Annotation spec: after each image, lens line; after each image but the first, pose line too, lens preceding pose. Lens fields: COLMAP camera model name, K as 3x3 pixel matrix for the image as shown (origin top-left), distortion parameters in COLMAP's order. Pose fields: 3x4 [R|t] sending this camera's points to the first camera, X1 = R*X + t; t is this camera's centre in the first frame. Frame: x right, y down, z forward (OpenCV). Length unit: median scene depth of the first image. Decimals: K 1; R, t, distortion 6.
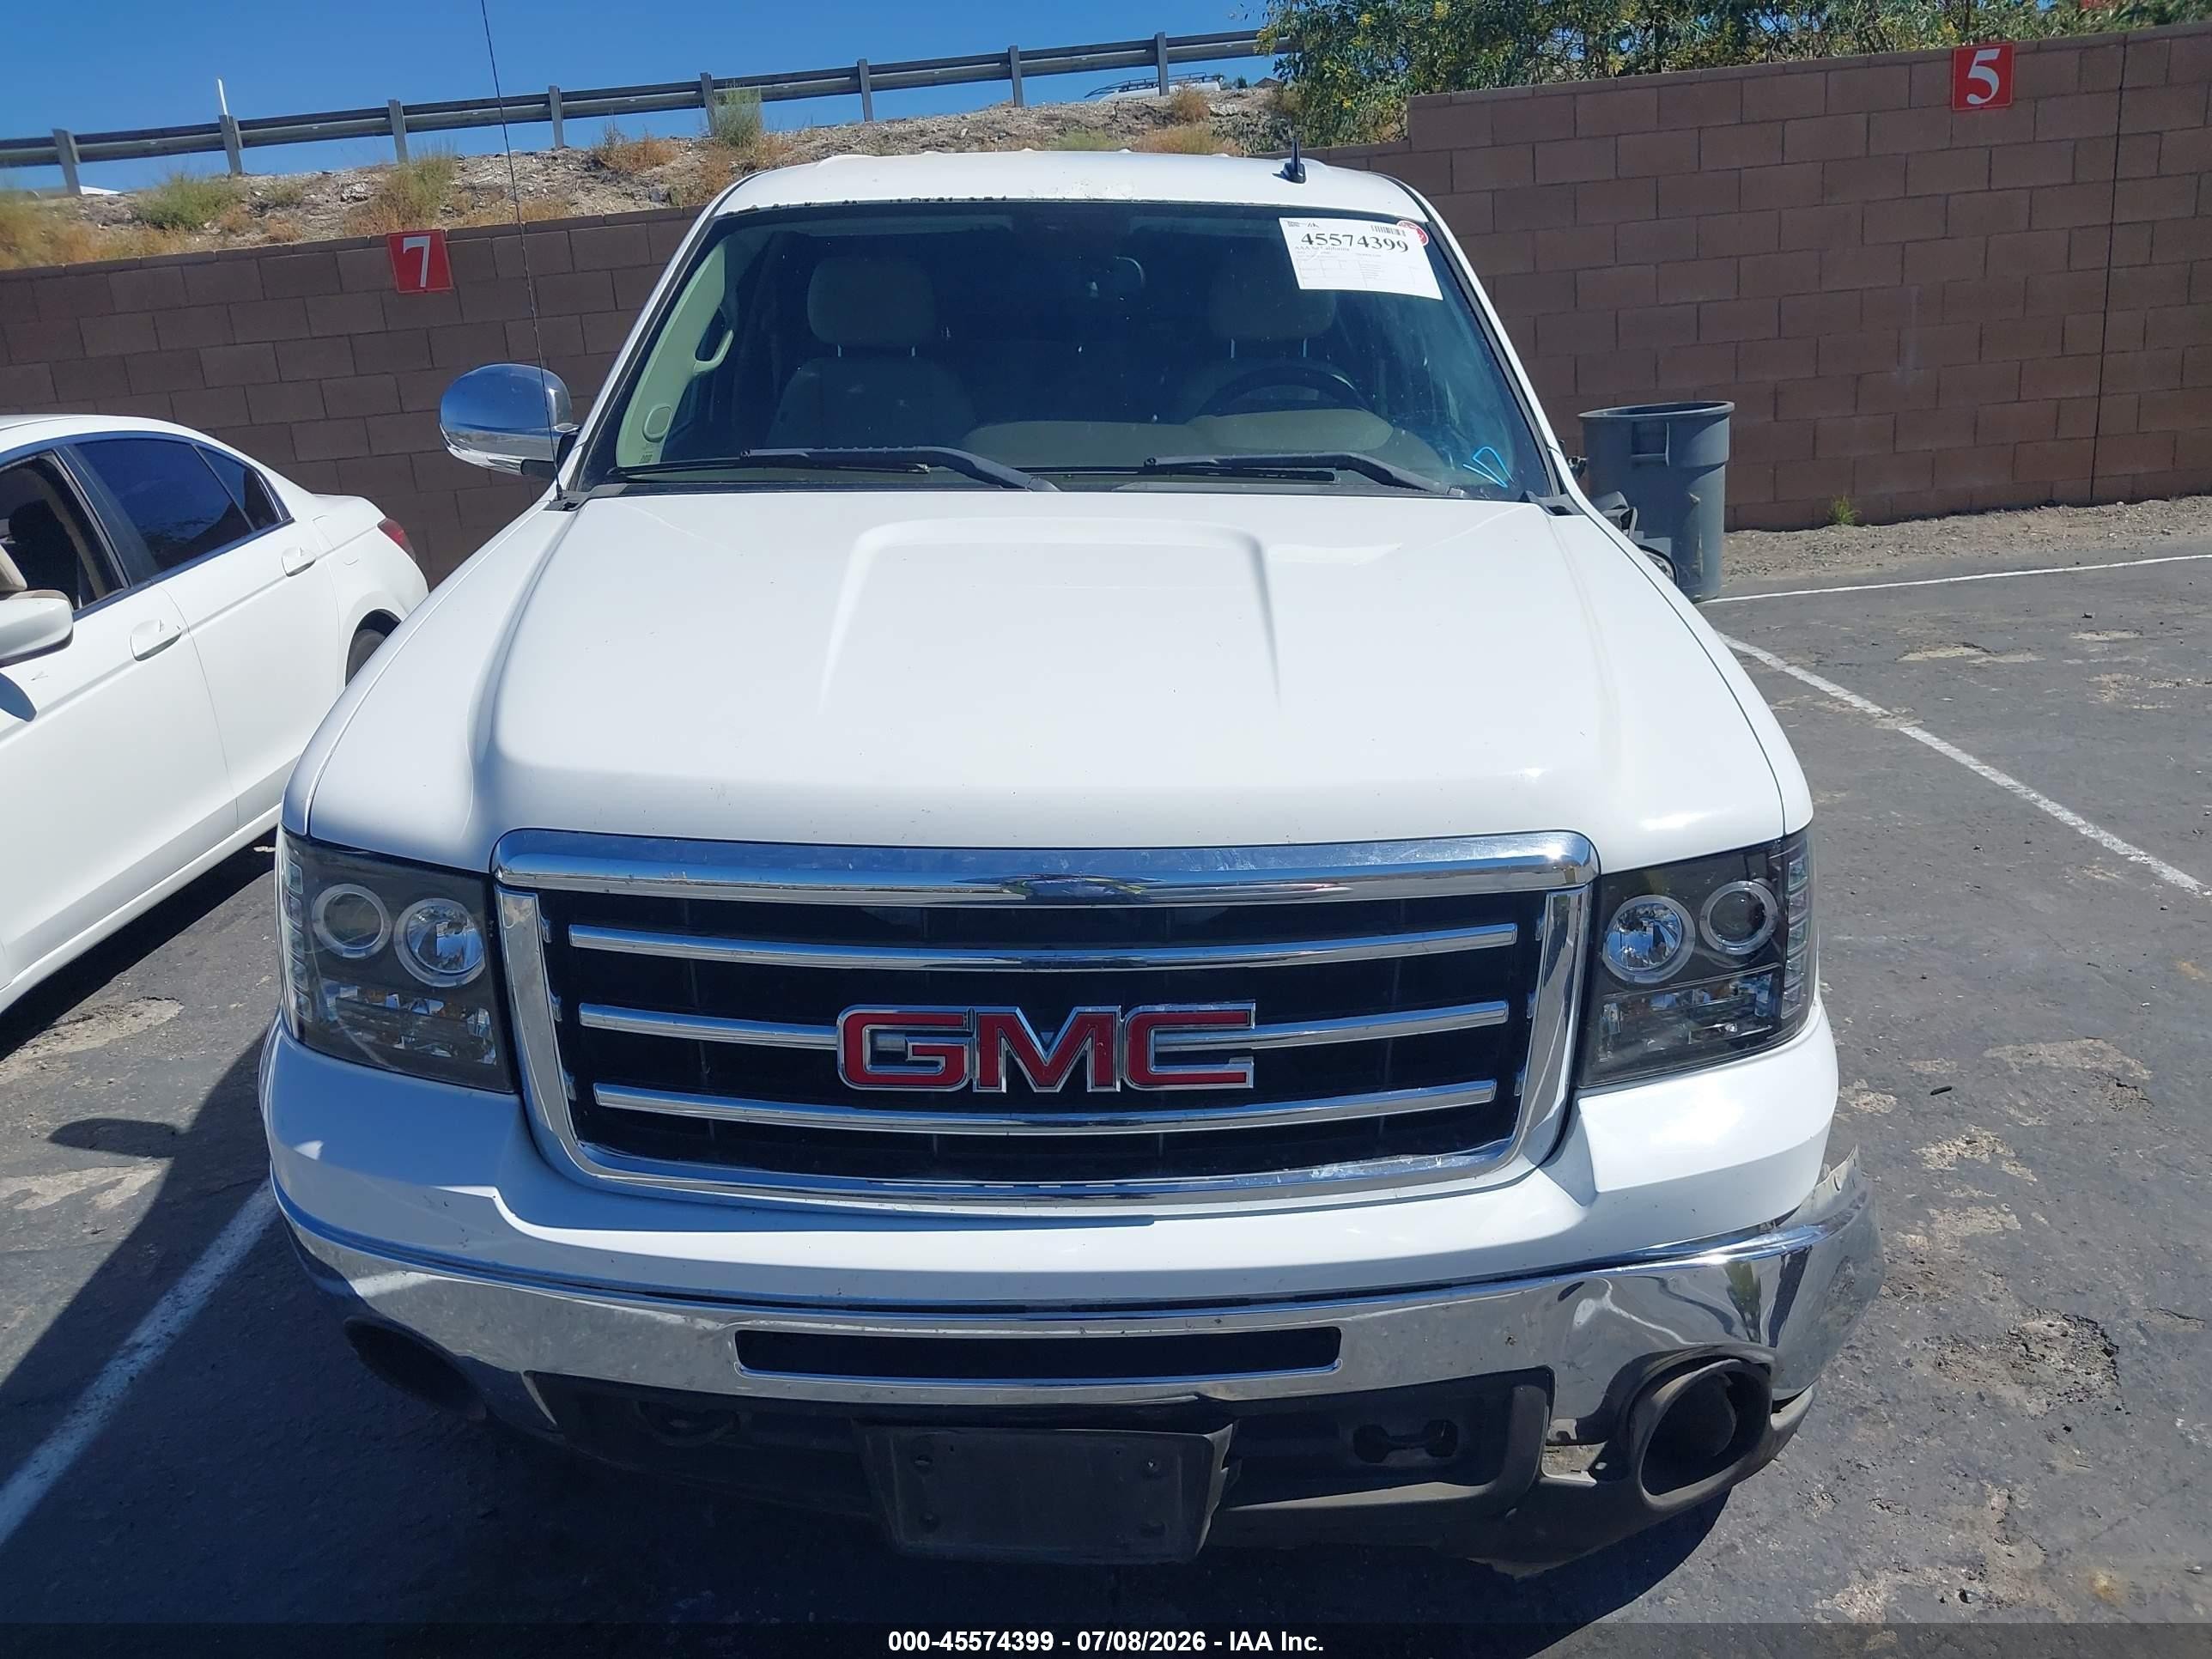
lens RADIAL K [[1789.0, 0, 1144.6], [0, 1789.0, 831.4], [0, 0, 1]] dist [0.005296, -0.023190]
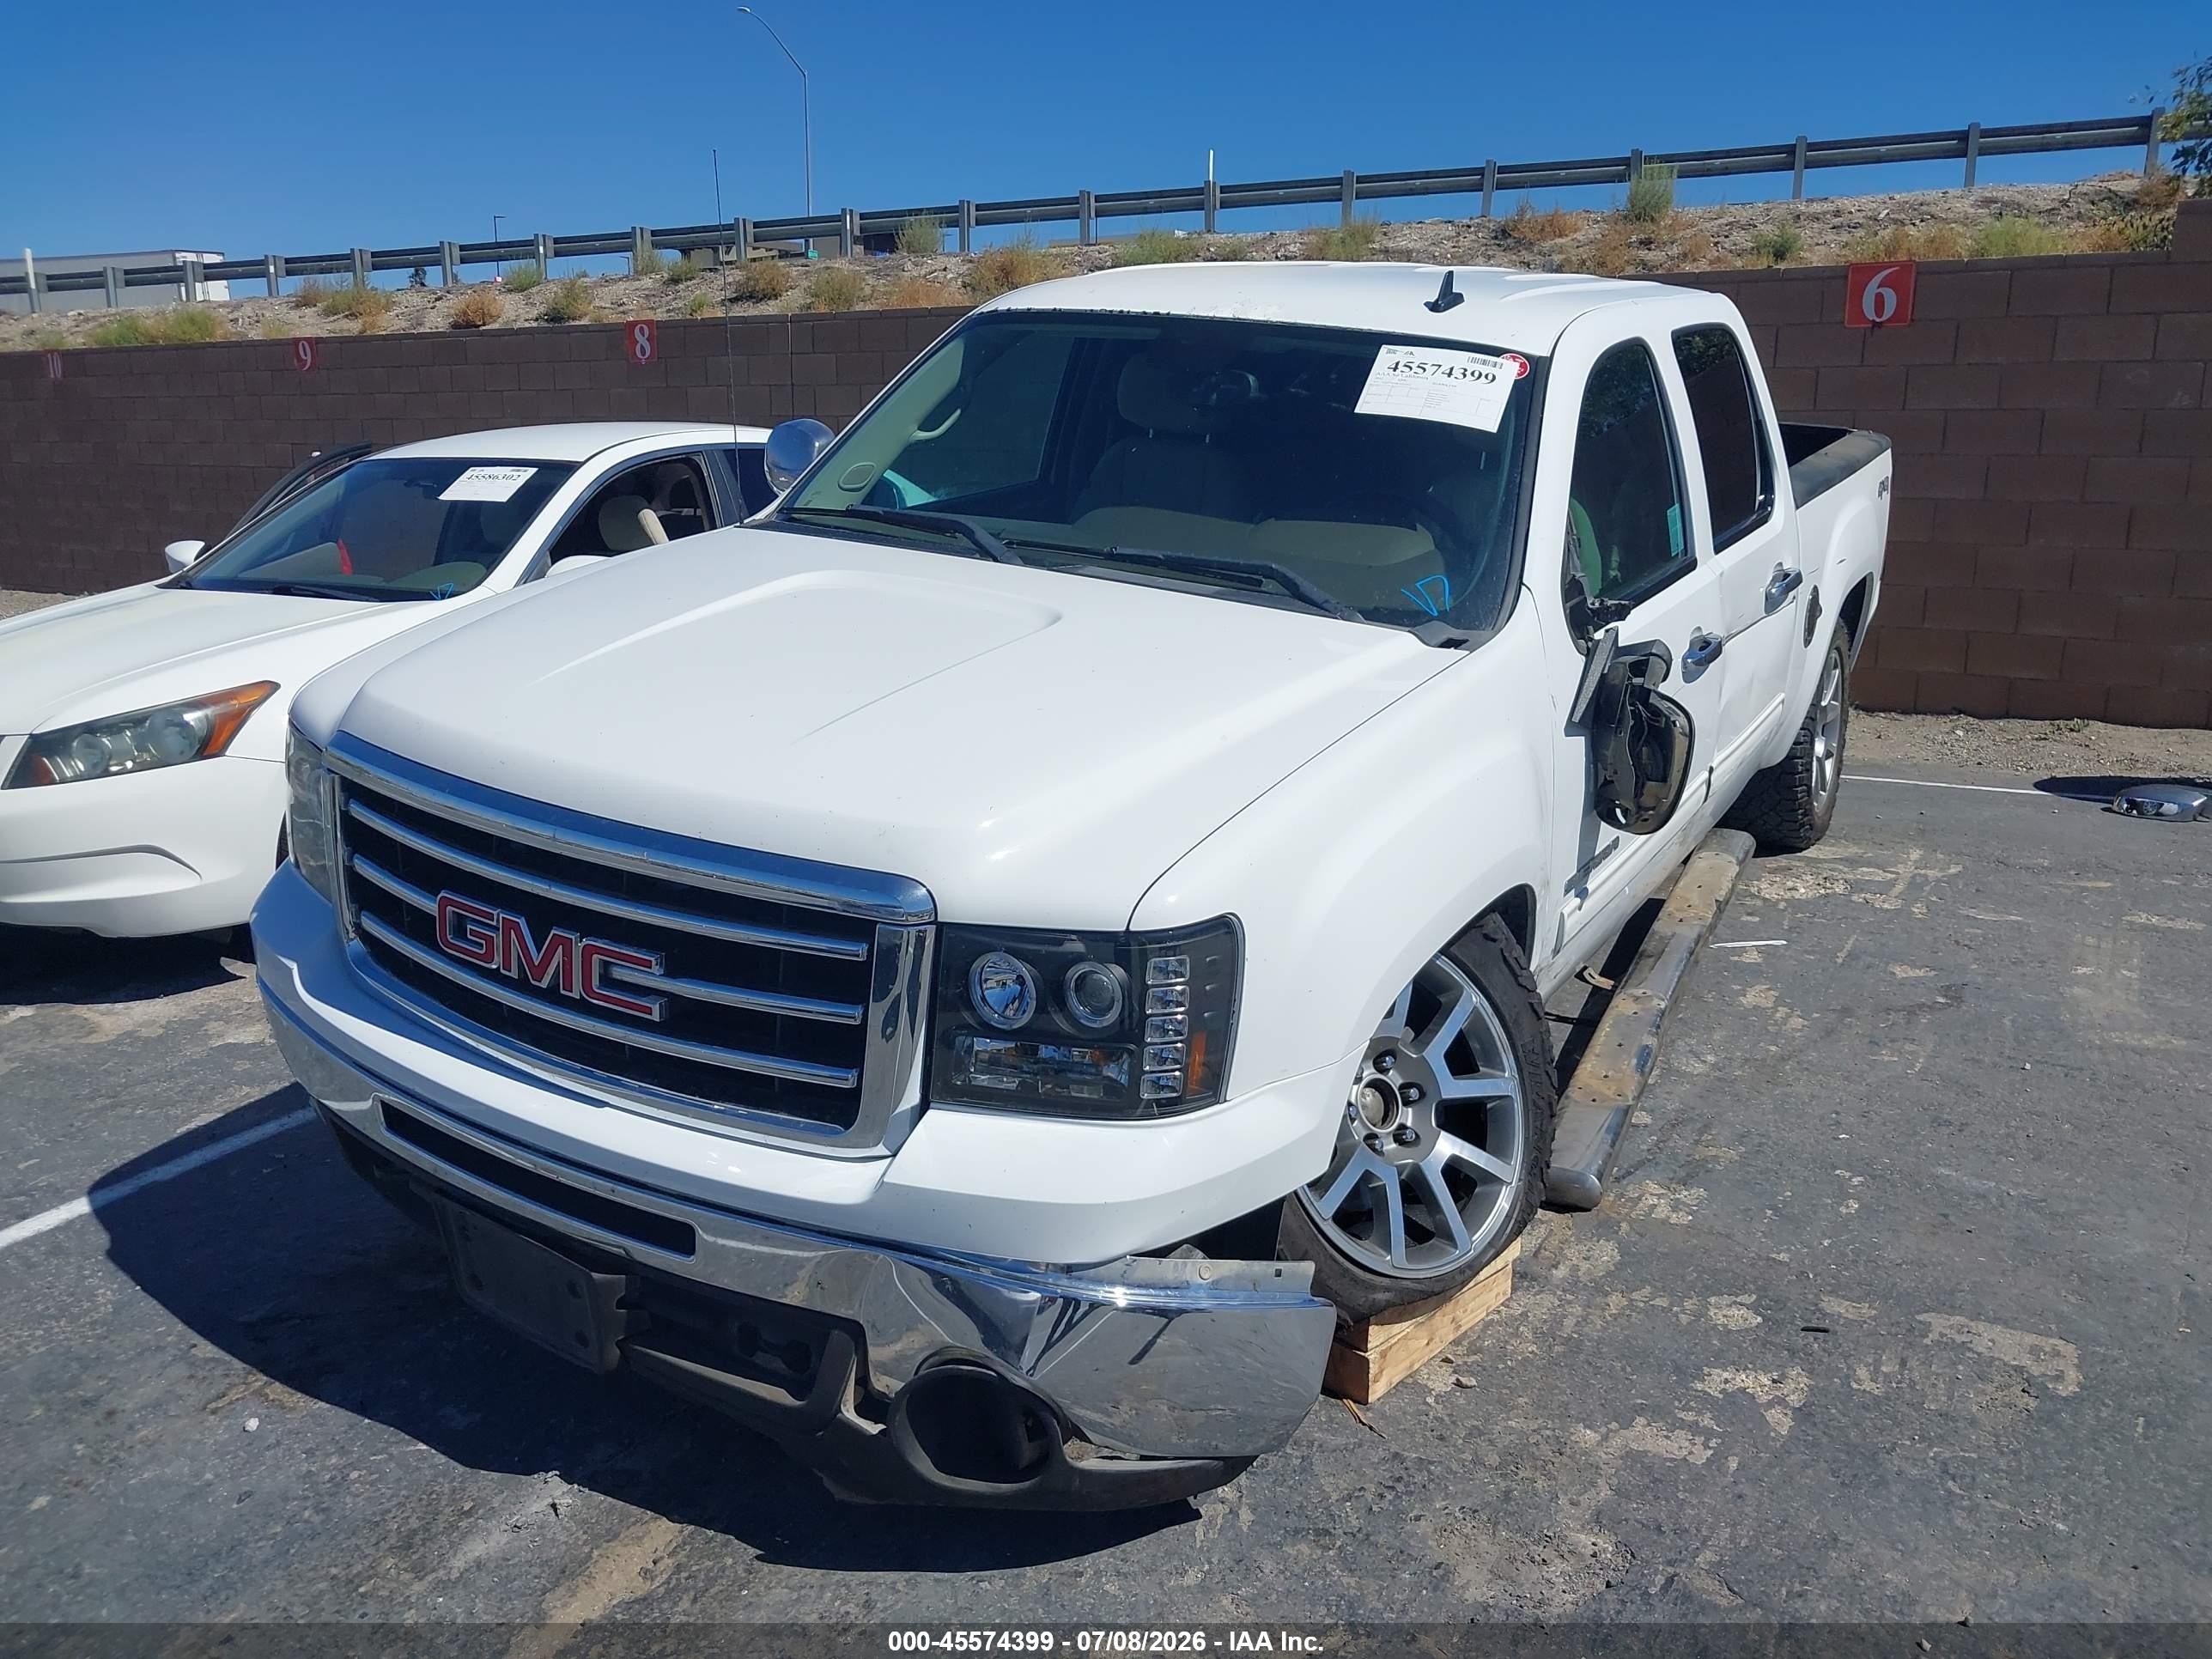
lens RADIAL K [[1789.0, 0, 1136.0], [0, 1789.0, 830.7], [0, 0, 1]] dist [0.005296, -0.023190]
pose [[0.849919, 0.194342, -0.489765, 0.687248], [-0.209152, 0.977565, 0.024951, -0.068542], [0.483626, 0.081229, 0.871498, 0.017928]]
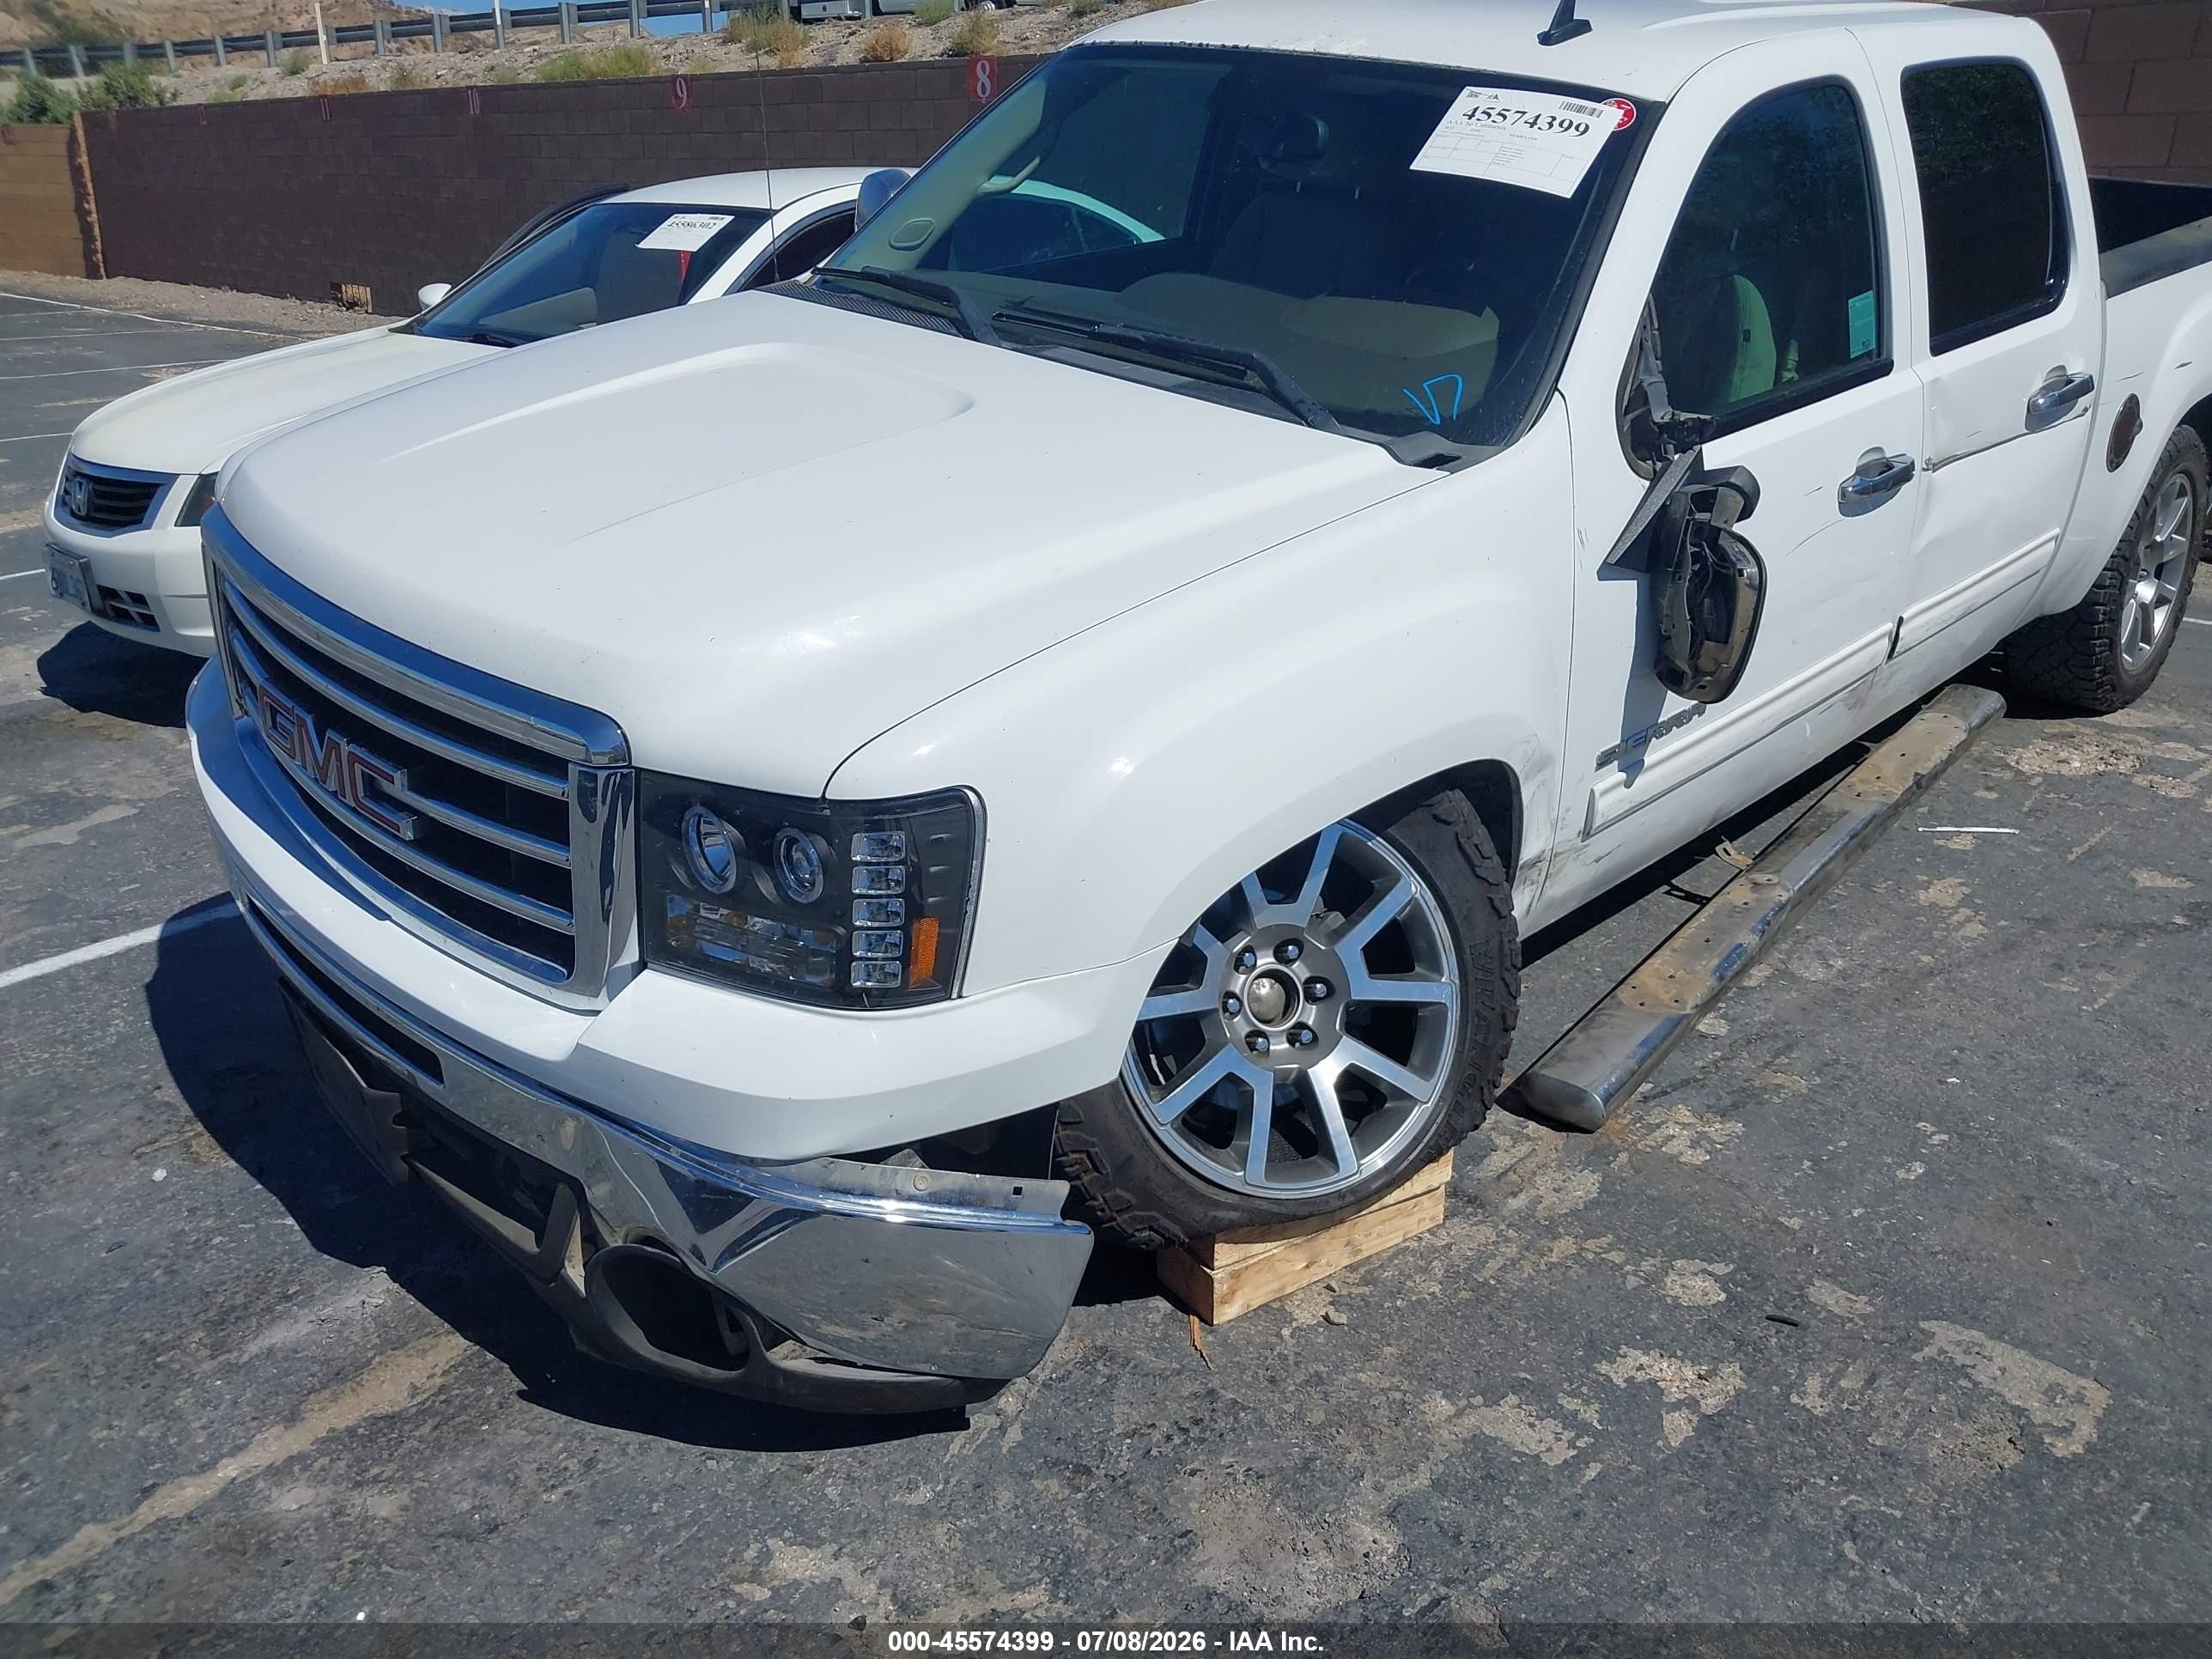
lens RADIAL K [[1789.0, 0, 1124.3], [0, 1789.0, 835.6], [0, 0, 1]] dist [0.005296, -0.023190]
pose [[0.693572, 0.333563, -0.638509, 0.838461], [-0.260361, 0.942496, 0.209555, -0.172005], [0.671692, 0.020901, 0.740536, 0.301981]]
